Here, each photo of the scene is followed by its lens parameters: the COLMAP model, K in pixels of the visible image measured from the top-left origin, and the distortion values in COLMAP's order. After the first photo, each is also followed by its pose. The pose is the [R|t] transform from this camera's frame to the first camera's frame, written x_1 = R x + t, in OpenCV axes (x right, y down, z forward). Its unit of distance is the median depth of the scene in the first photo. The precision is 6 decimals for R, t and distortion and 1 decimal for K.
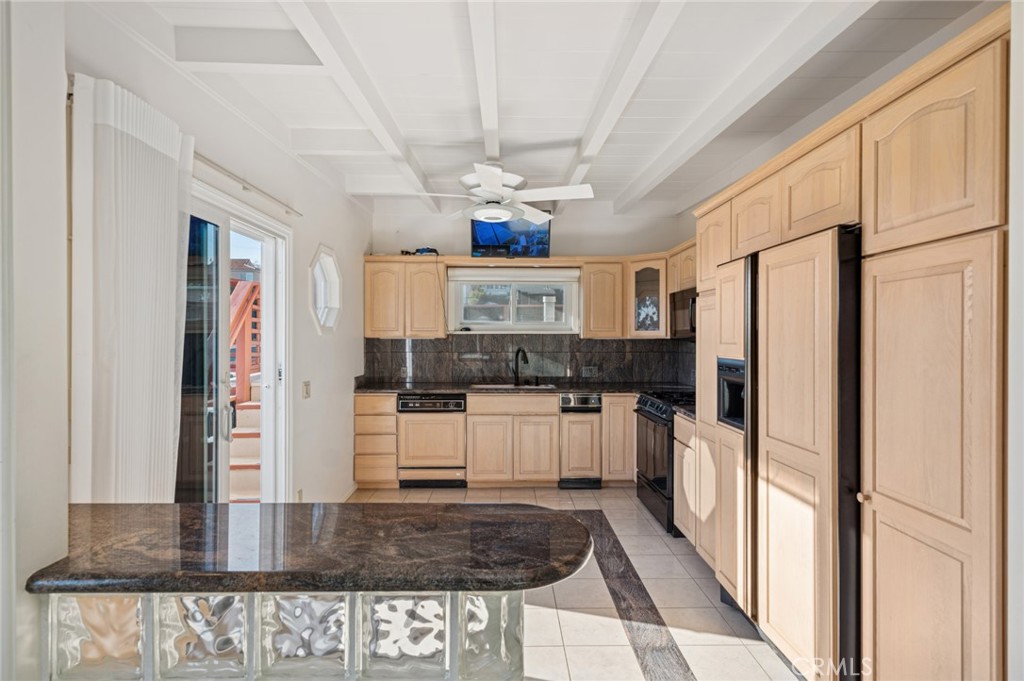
lens RADIAL K [[508.8, 0, 512.0], [0, 508.8, 340.5], [0, 0, 1]] dist [0.001469, 0.000163]
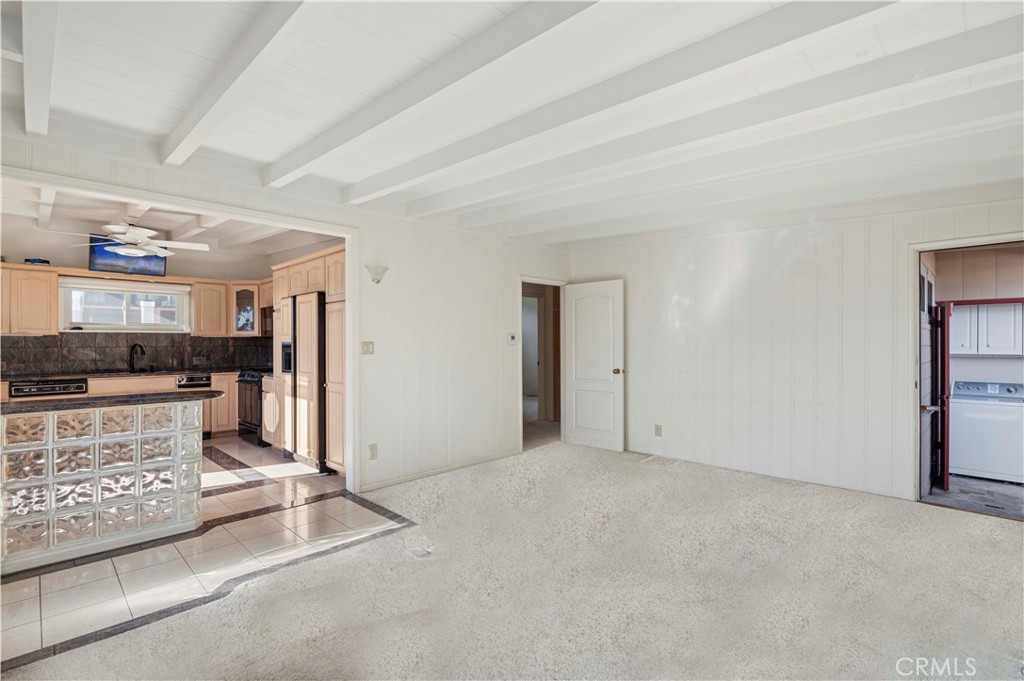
lens RADIAL K [[474.1, 0, 512.0], [0, 474.1, 340.5], [0, 0, 1]] dist [0.001880, 0.000568]
pose [[0.719981, -0.001690, 0.693992, -0.147714], [0.009268, 0.999931, -0.007181, 0.027274], [-0.693932, 0.011602, 0.719947, -0.585889]]
